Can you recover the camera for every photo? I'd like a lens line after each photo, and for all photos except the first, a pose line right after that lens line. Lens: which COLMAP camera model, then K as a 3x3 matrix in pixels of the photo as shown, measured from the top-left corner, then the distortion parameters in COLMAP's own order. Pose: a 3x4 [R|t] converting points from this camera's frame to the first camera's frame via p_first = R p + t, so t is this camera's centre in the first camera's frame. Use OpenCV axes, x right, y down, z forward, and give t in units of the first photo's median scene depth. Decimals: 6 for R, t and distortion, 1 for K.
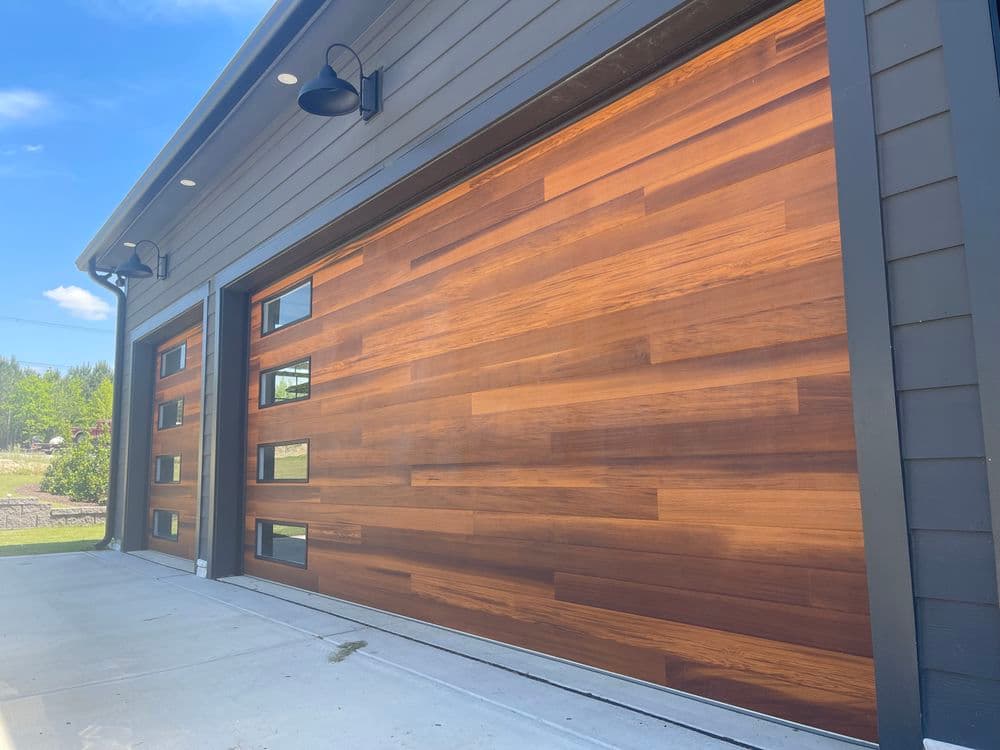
lens RADIAL K [[768.9, 0, 494.8], [0, 768.9, 375.1], [0, 0, 1]] dist [0.006773, -0.005822]
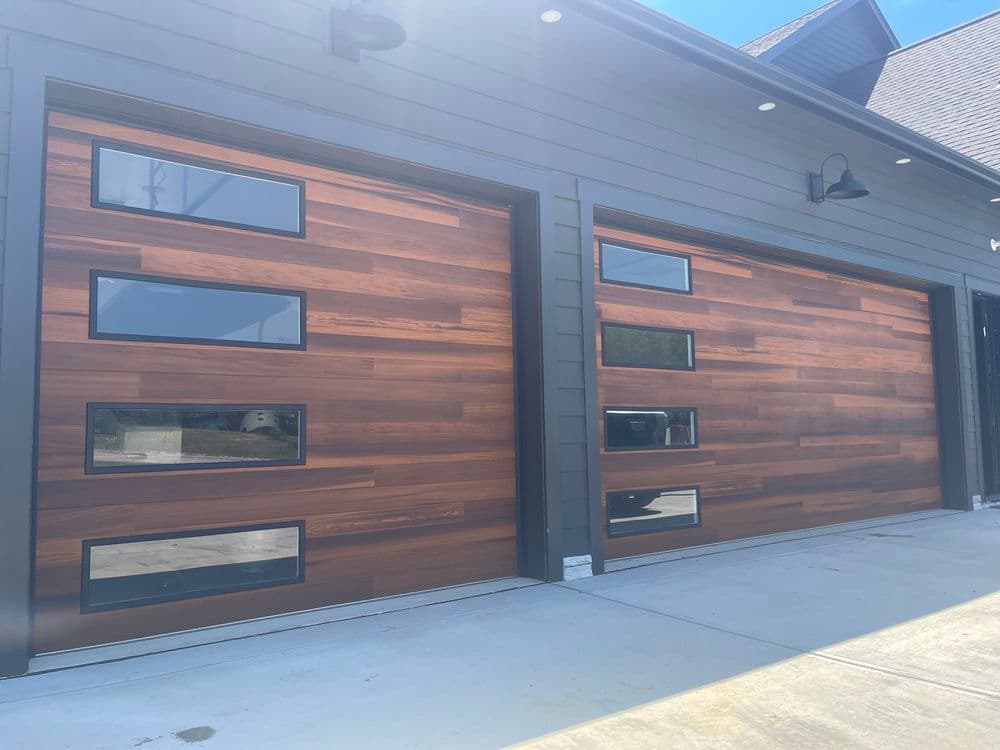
lens RADIAL K [[768.9, 0, 494.8], [0, 768.9, 375.1], [0, 0, 1]] dist [0.006773, -0.005822]
pose [[0.007215, 0.091130, 0.995813, -1.683526], [-0.111113, 0.989745, -0.089769, 0.210838], [-0.993782, -0.110000, 0.017266, 1.609636]]
